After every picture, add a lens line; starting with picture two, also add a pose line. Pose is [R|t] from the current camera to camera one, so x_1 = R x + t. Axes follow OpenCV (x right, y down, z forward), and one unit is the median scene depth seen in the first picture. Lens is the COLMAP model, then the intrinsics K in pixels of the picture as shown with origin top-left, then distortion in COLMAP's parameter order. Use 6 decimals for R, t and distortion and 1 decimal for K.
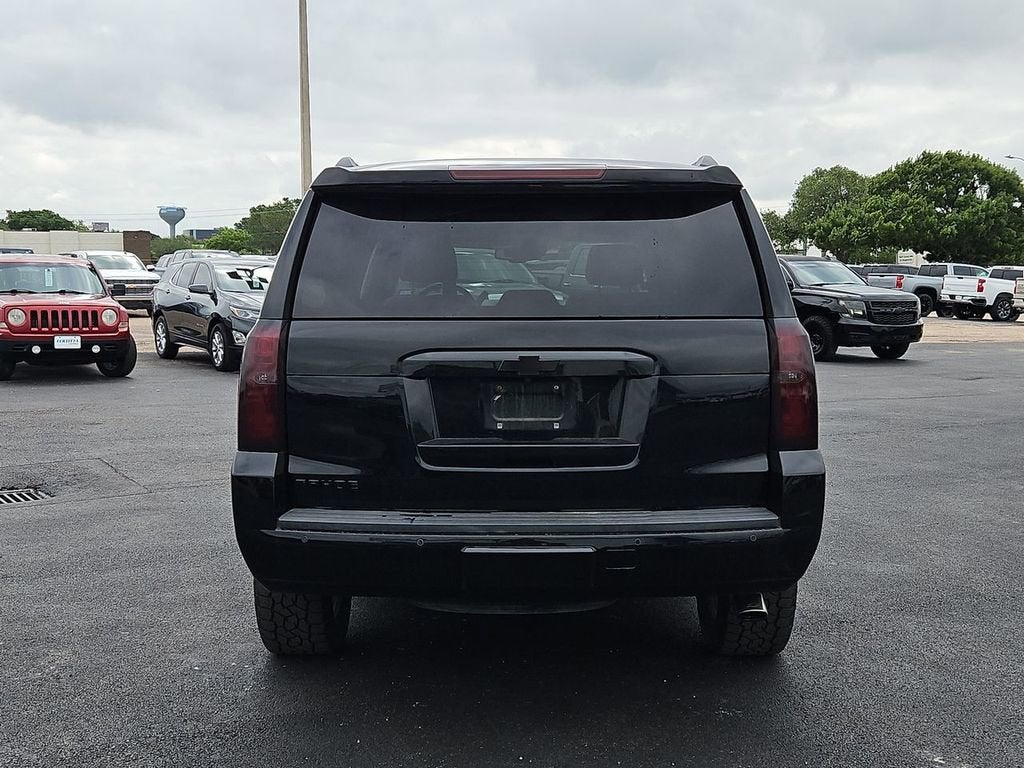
lens RADIAL K [[1248.8, 0, 515.6], [0, 1248.8, 369.7], [0, 0, 1]] dist [0.090347, -0.005030]
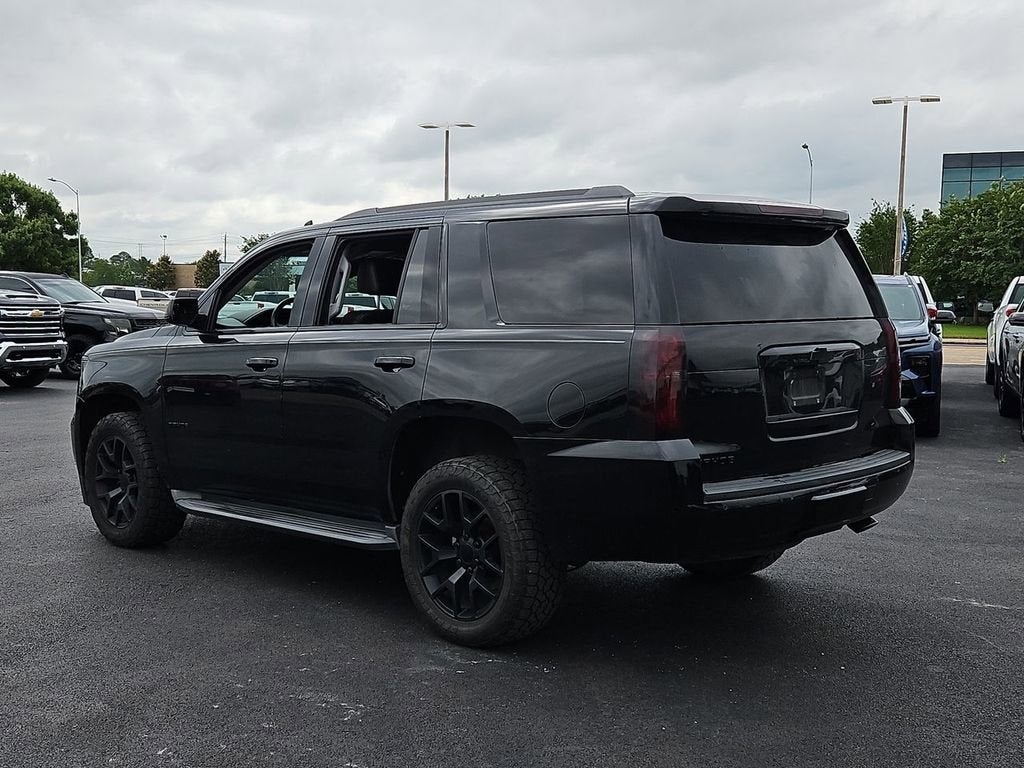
lens RADIAL K [[1248.3, 0, 509.2], [0, 1248.3, 383.3], [0, 0, 1]] dist [0.085857, 0.002008]
pose [[0.706818, -0.052704, 0.705430, -1.113865], [0.056337, 0.998247, 0.018134, -0.015767], [-0.705149, 0.026925, 0.708548, 0.282931]]
